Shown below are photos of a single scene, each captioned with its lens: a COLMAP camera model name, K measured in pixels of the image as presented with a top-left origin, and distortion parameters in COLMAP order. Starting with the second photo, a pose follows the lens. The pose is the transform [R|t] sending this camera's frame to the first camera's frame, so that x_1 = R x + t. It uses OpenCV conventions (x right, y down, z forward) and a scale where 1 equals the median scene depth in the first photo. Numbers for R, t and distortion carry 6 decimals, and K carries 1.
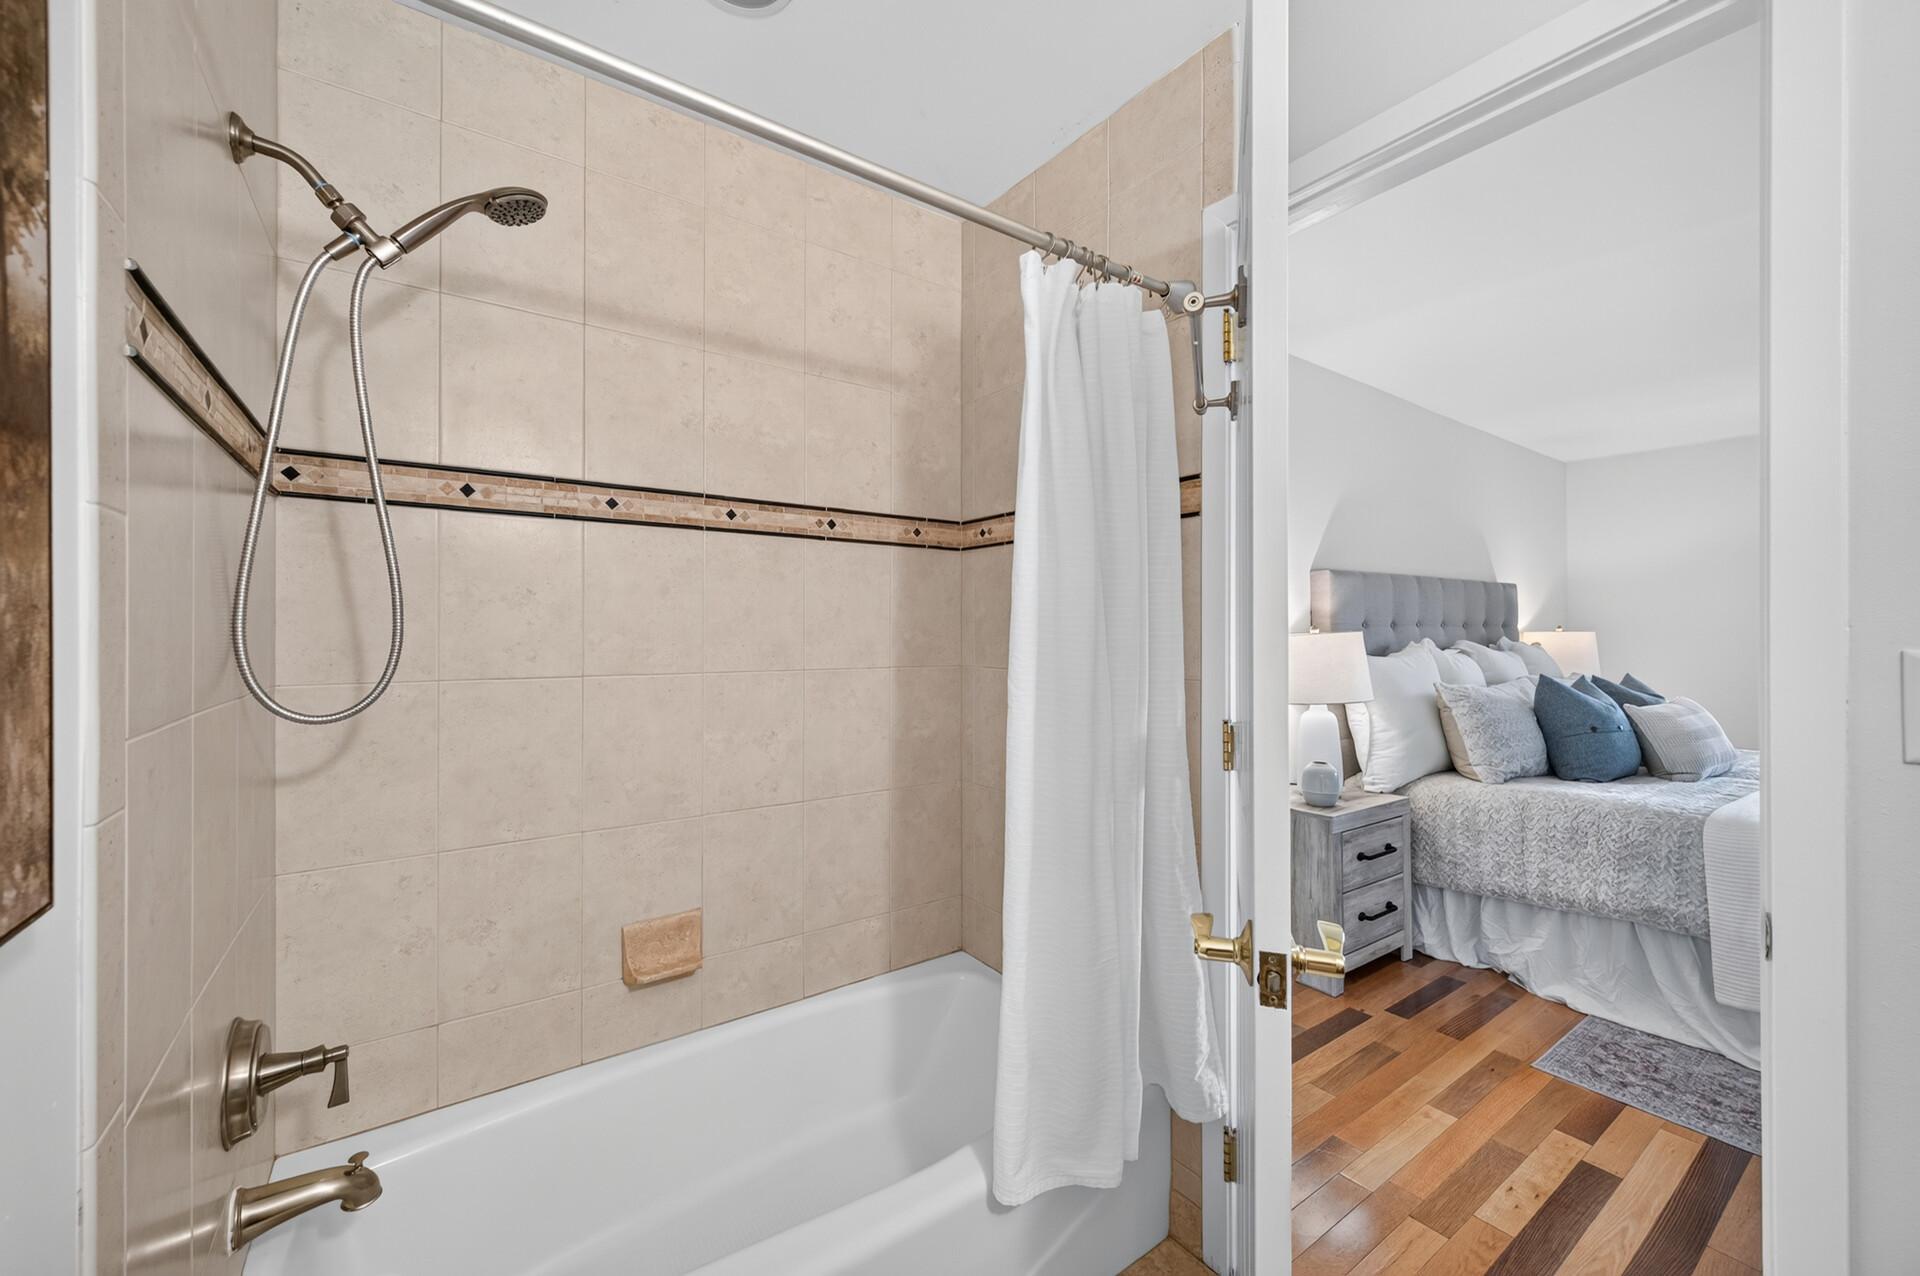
lens RADIAL K [[766.9, 0, 956.7], [0, 766.9, 635.2], [0, 0, 1]] dist [0.003449, 0.000196]
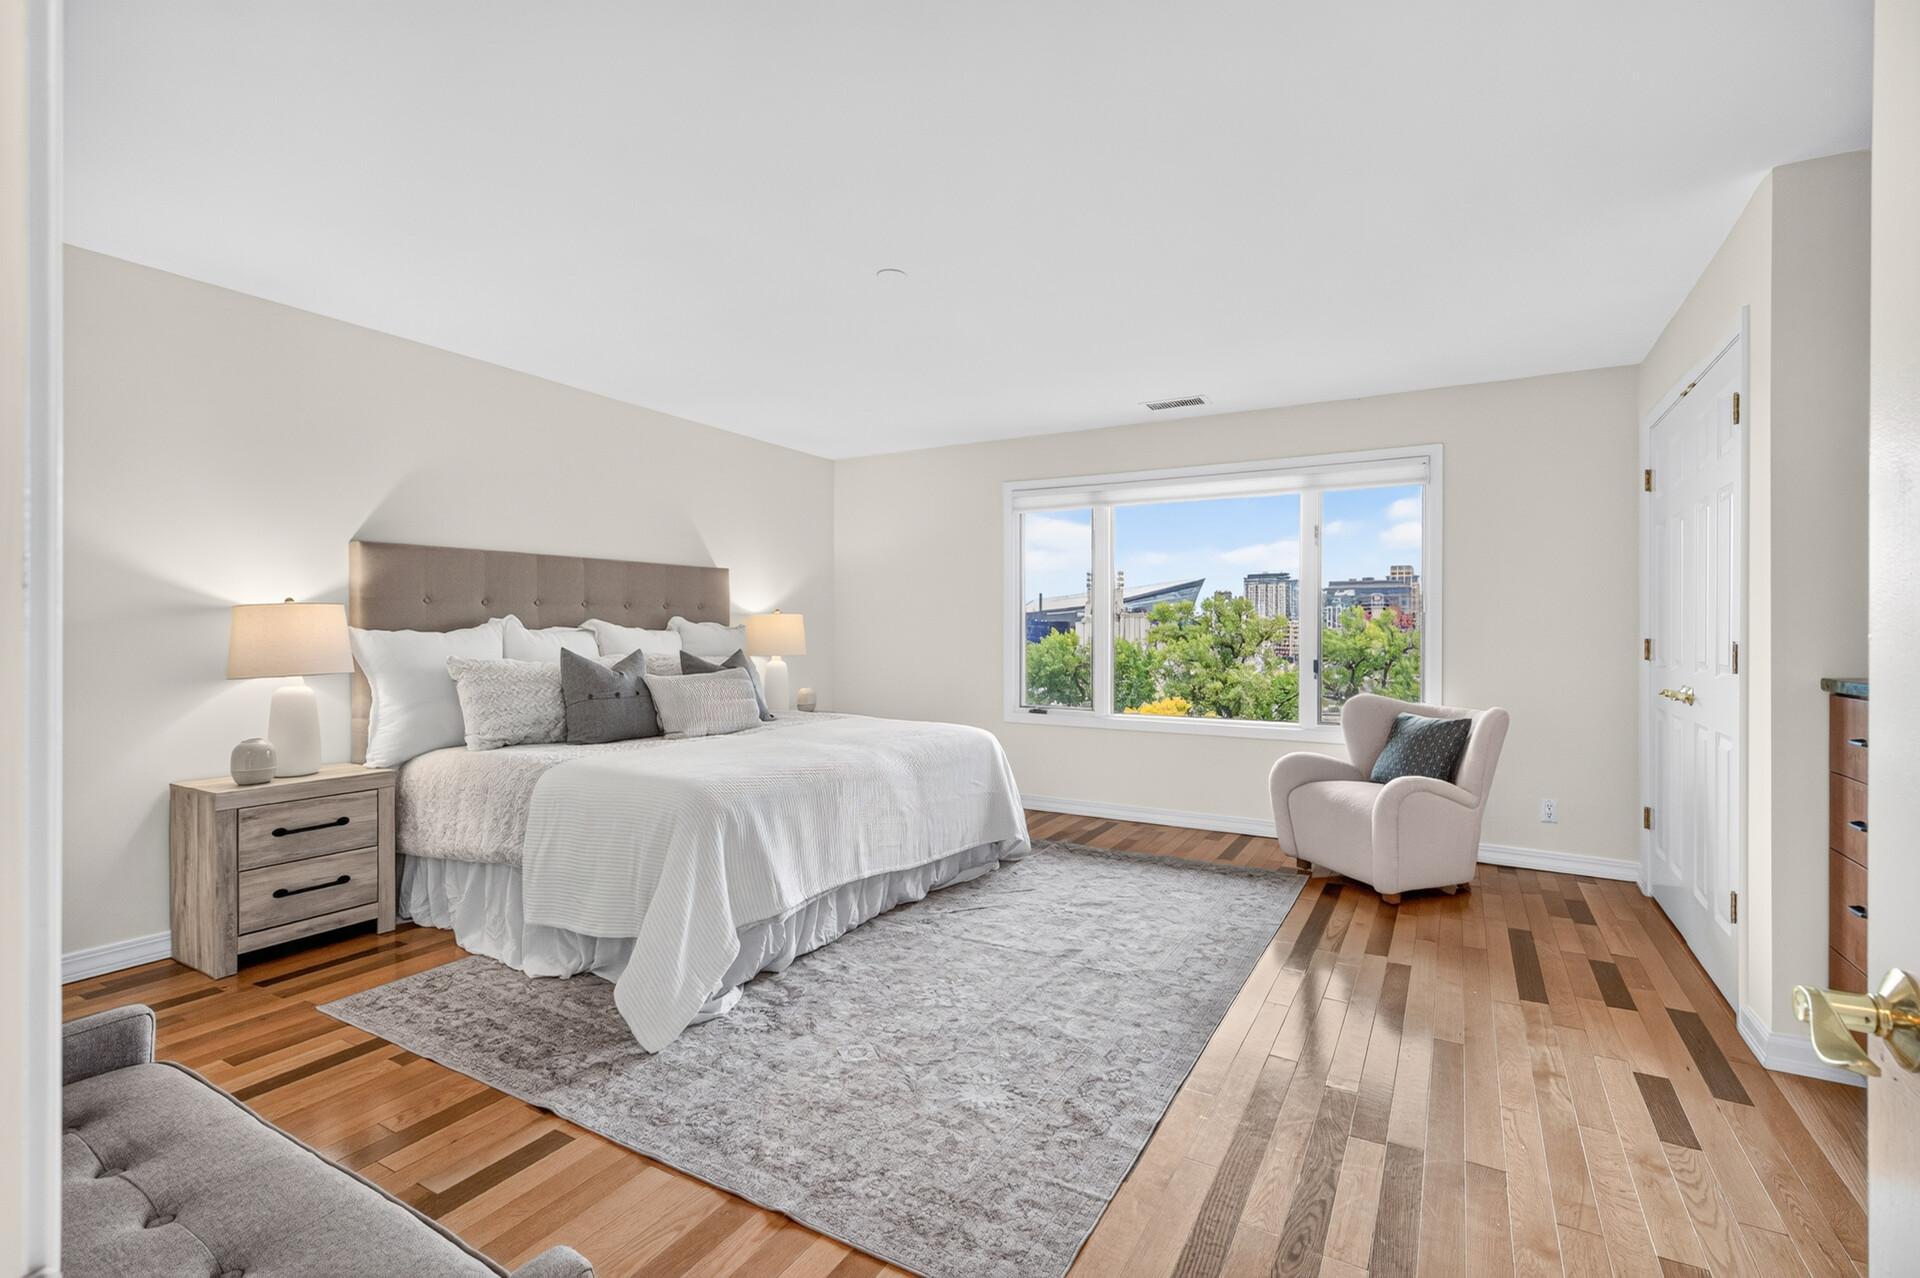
lens RADIAL K [[869.5, 0, 962.7], [0, 869.5, 641.9], [0, 0, 1]] dist [0.004215, 0.000301]
pose [[0.907482, -0.006322, 0.420044, 0.784657], [0.001113, 0.999919, 0.012645, 0.030071], [-0.420090, -0.011008, 0.907415, -0.343412]]
